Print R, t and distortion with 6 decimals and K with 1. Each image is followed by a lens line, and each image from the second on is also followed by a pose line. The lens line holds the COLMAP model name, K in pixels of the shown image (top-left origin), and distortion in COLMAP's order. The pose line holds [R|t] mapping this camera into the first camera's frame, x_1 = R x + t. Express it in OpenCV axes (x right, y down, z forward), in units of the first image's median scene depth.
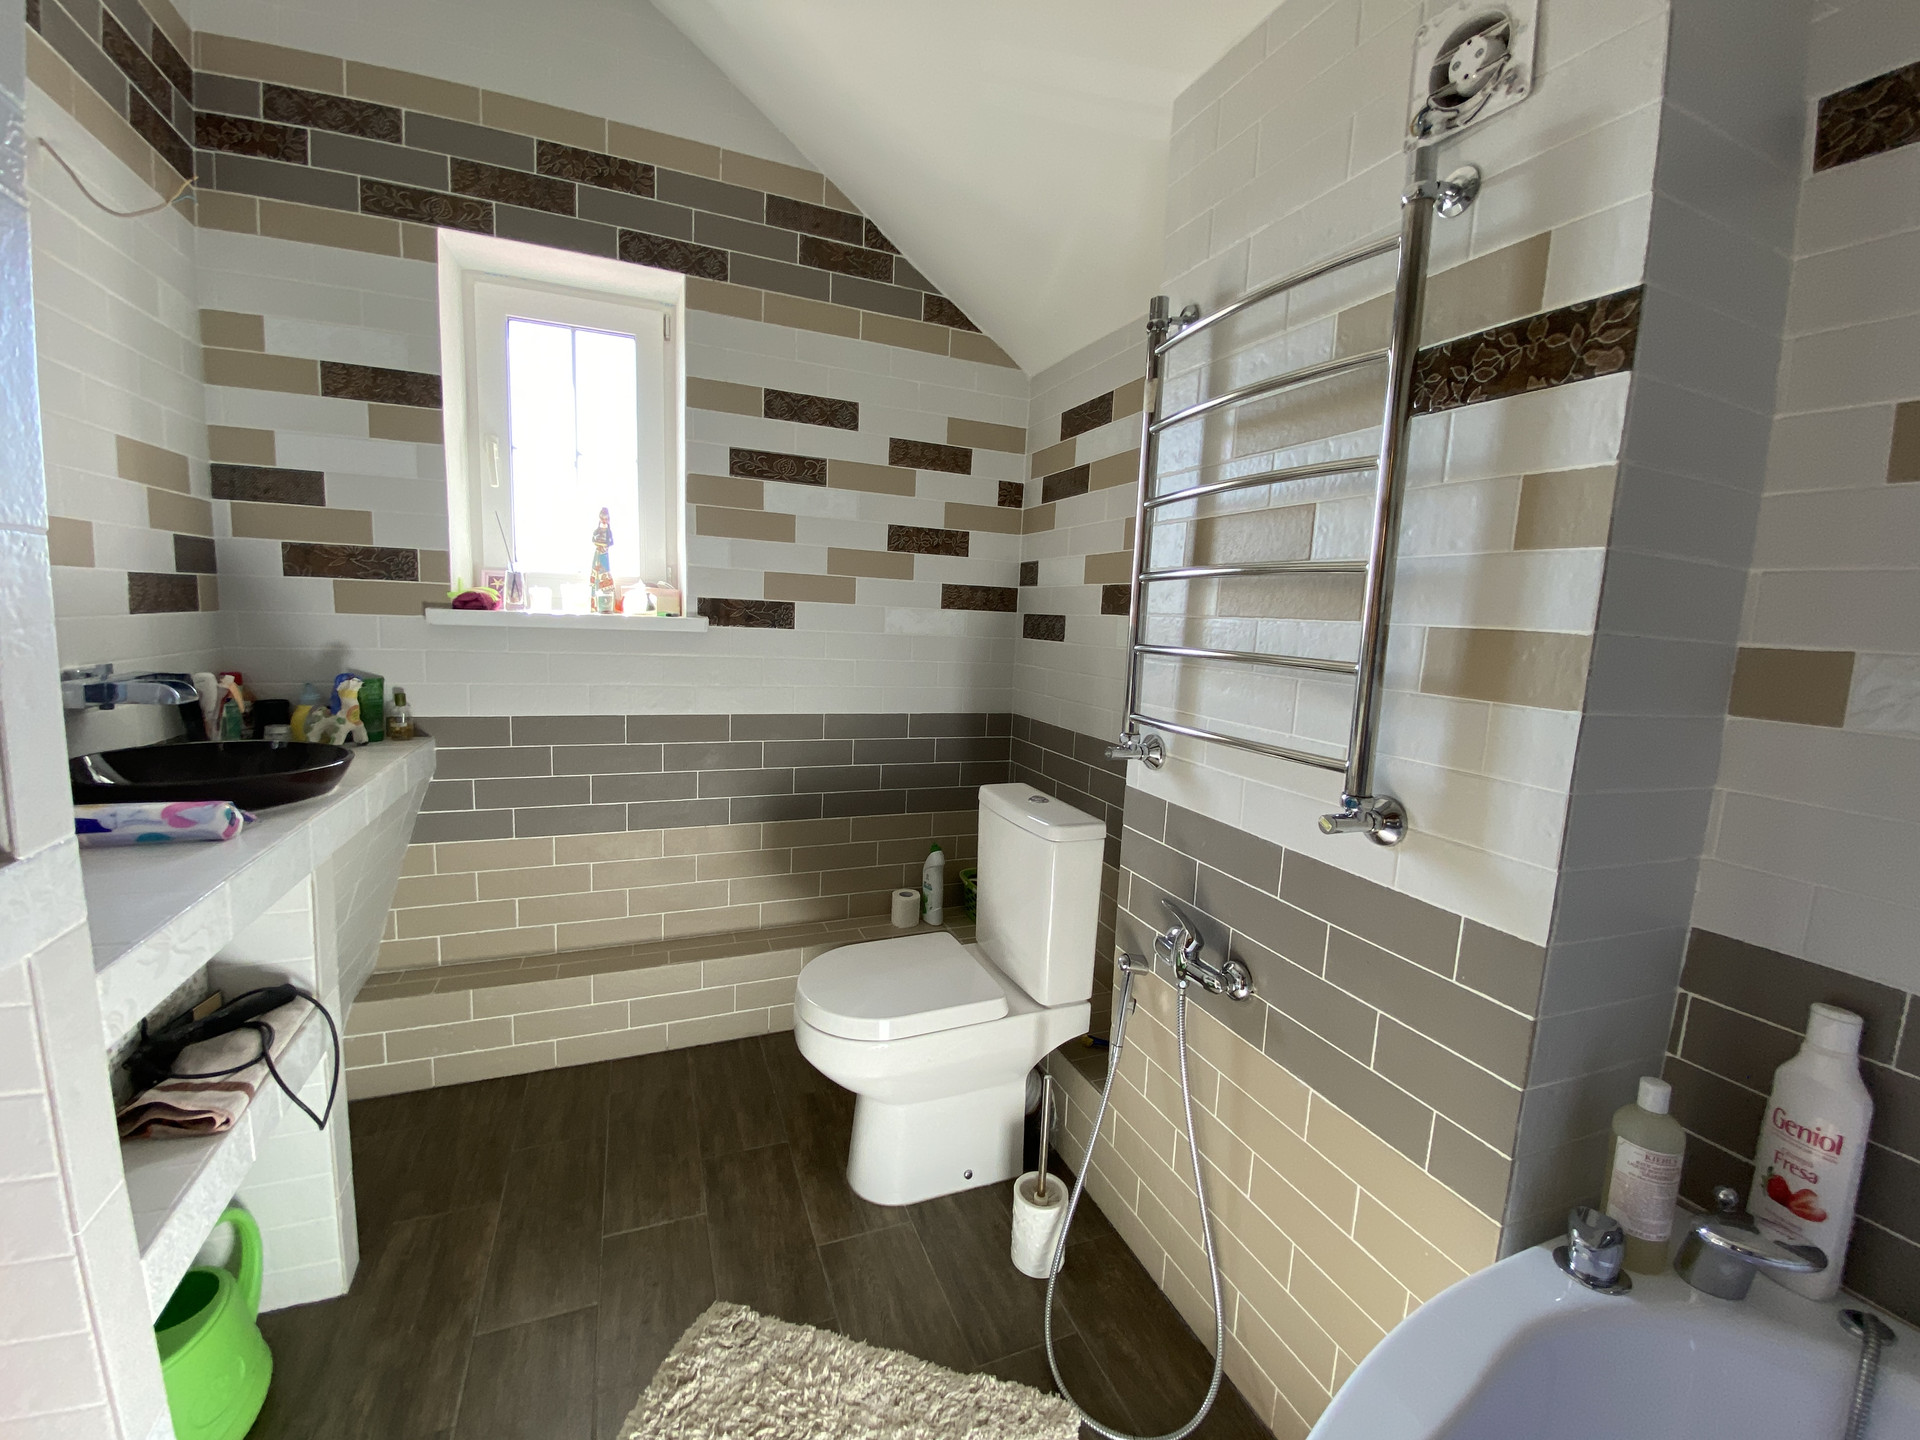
lens RADIAL K [[785.8, 0, 960.0], [0, 785.8, 720.0], [0, 0, 1]] dist [0.021692, -0.020776]
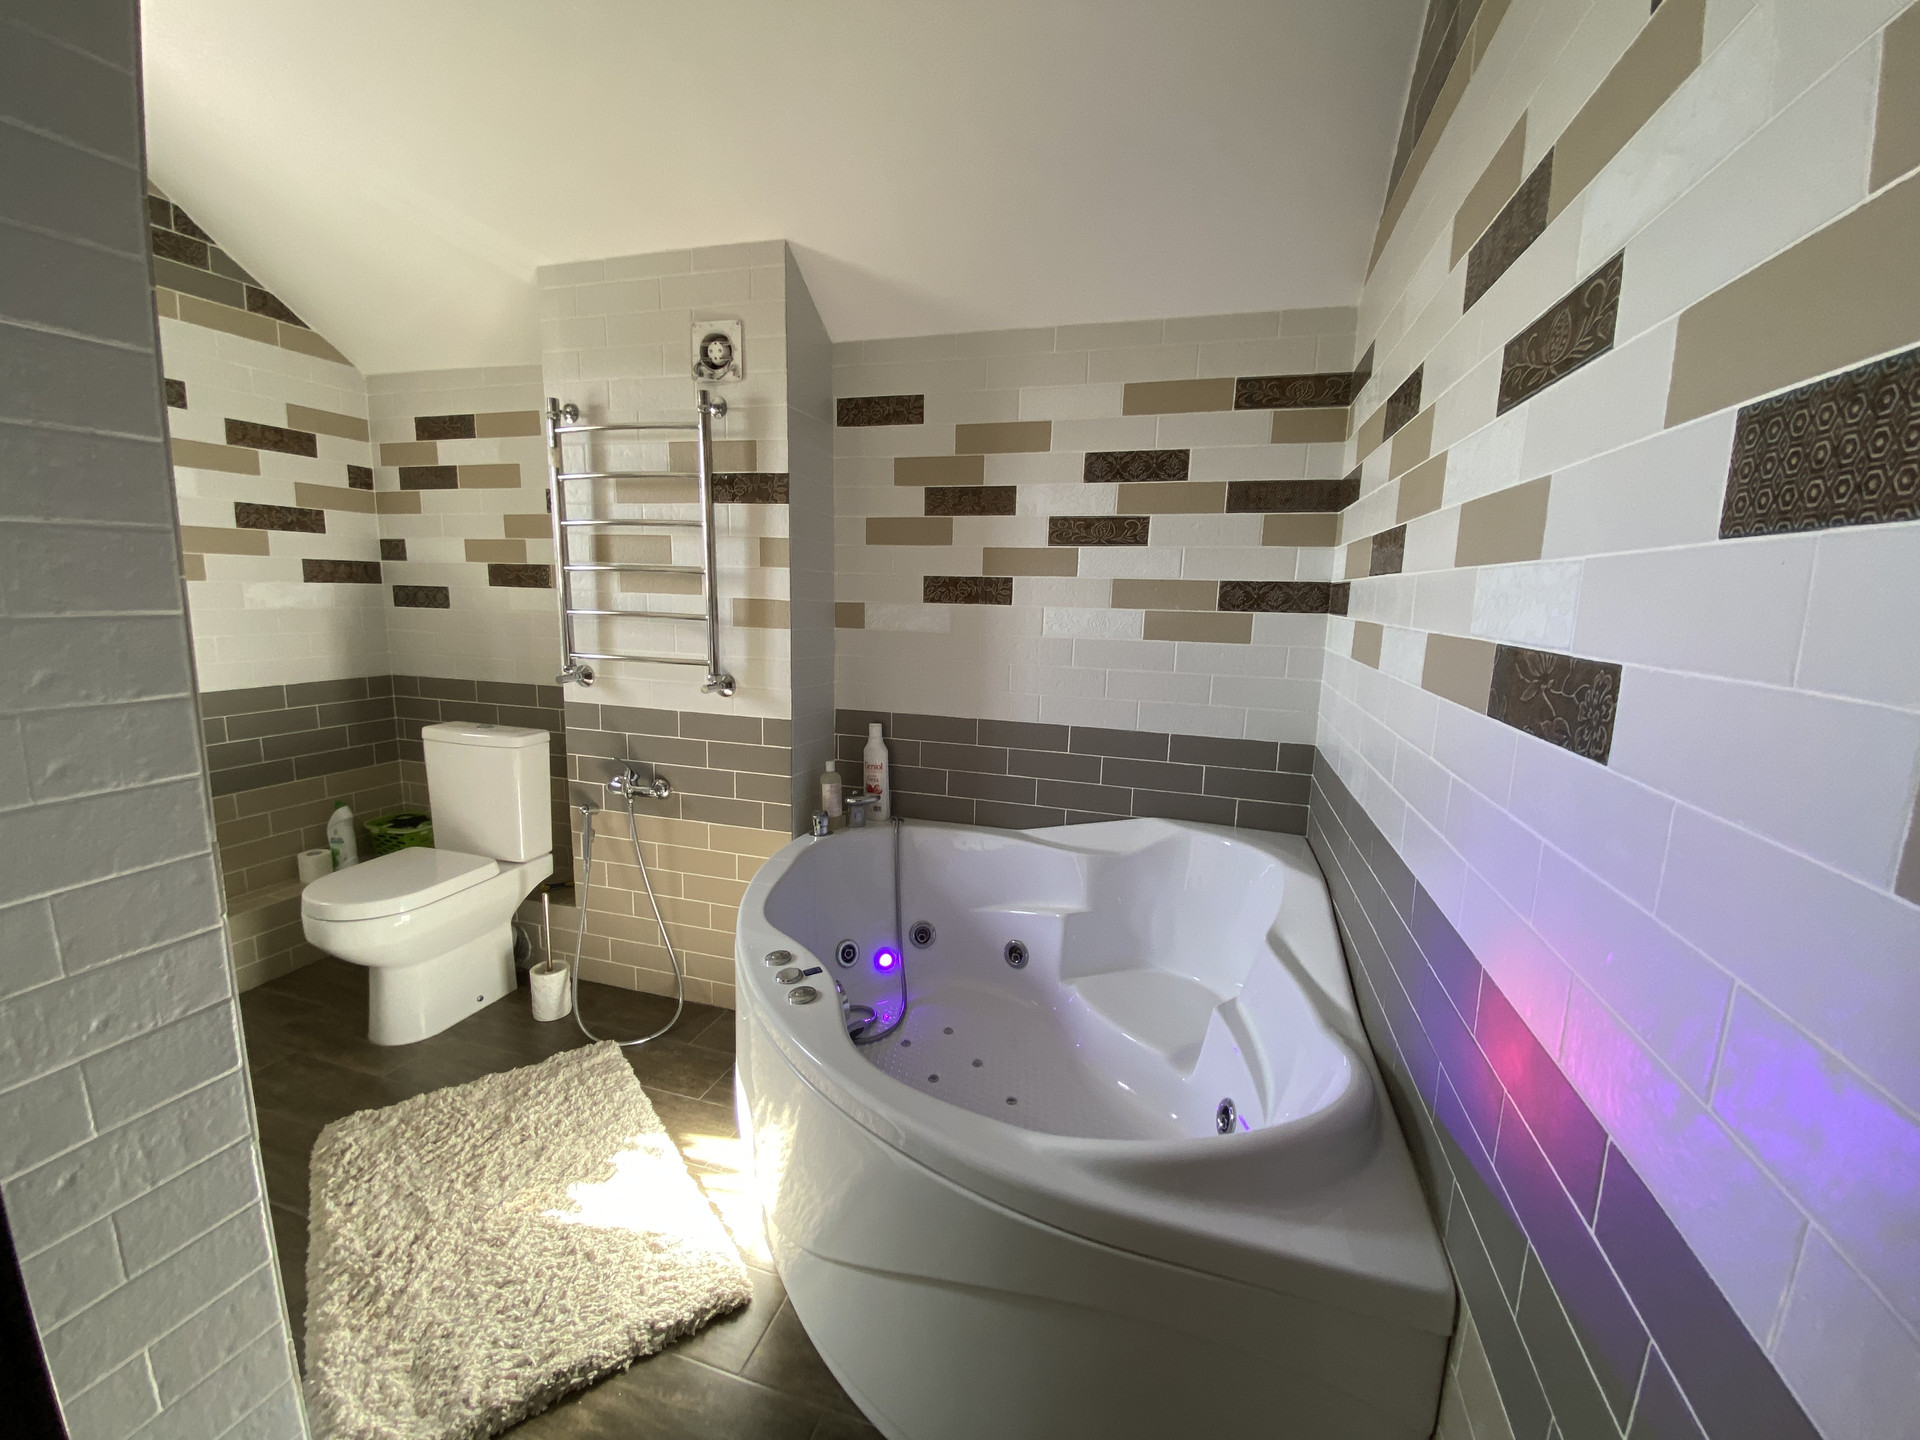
lens RADIAL K [[785.8, 0, 960.0], [0, 785.8, 720.0], [0, 0, 1]] dist [0.021692, -0.020776]
pose [[0.641594, -0.151814, 0.751871, -0.541504], [0.105581, 0.988367, 0.109470, 0.038332], [-0.759743, 0.009148, 0.650159, -0.706955]]
